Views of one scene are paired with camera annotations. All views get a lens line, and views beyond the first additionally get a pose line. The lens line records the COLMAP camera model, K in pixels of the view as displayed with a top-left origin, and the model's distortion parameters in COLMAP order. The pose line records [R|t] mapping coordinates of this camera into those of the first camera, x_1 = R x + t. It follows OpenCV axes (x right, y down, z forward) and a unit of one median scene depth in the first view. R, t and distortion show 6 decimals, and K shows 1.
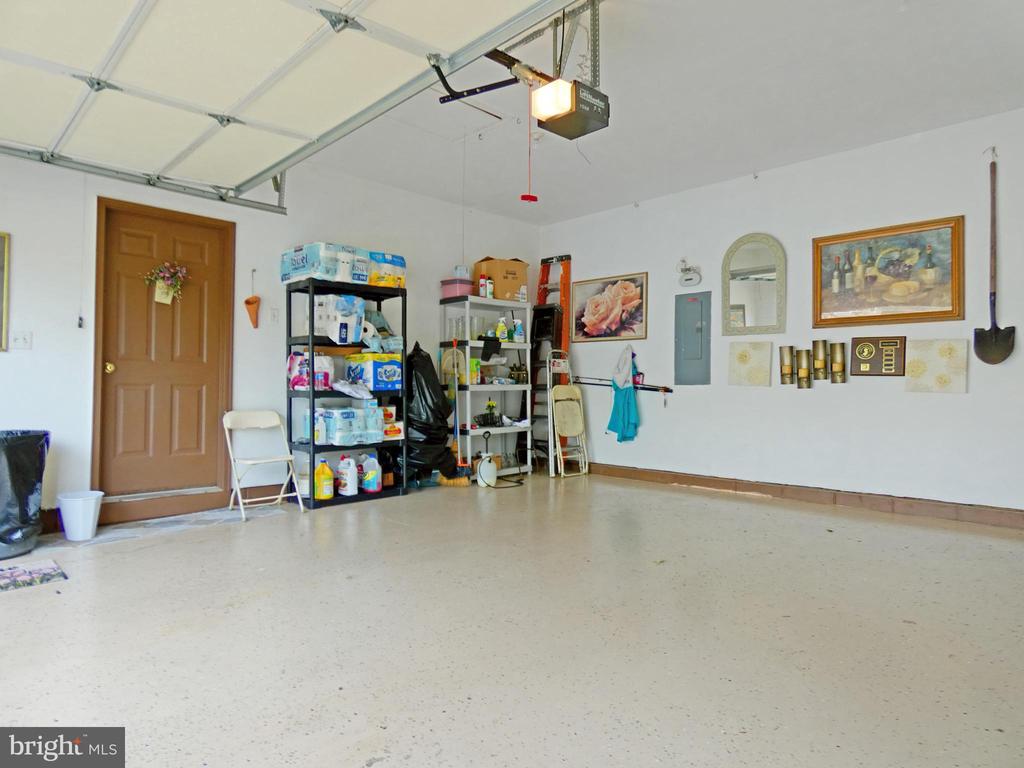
lens RADIAL K [[613.0, 0, 519.0], [0, 613.0, 380.9], [0, 0, 1]] dist [-0.010291, -0.002001]
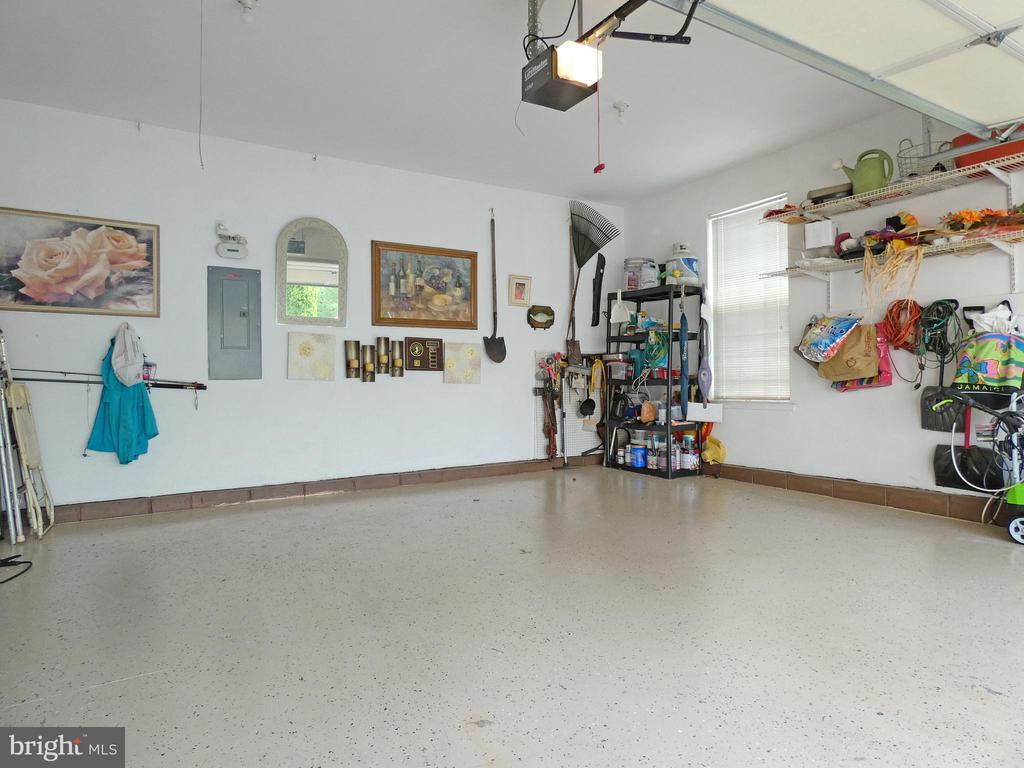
lens RADIAL K [[613.0, 0, 523.0], [0, 613.0, 384.4], [0, 0, 1]] dist [-0.010291, -0.002001]
pose [[0.216720, -0.014931, 0.976120, -0.494843], [0.001492, 0.999887, 0.014964, 0.001268], [-0.976233, -0.001787, 0.216718, 0.511861]]
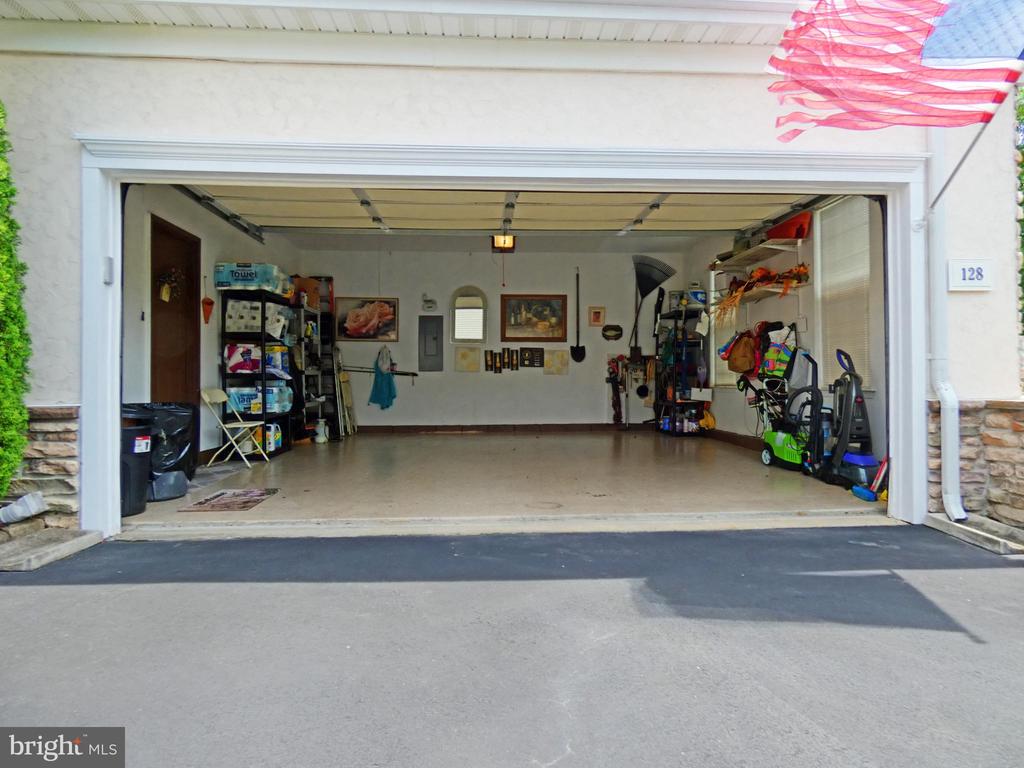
lens RADIAL K [[613.0, 0, 509.7], [0, 613.0, 378.5], [0, 0, 1]] dist [-0.010291, -0.002001]
pose [[0.663086, -0.004285, 0.748531, -0.926727], [-0.002657, 0.999964, 0.008078, 0.013702], [-0.748538, -0.007345, 0.663051, -0.286423]]
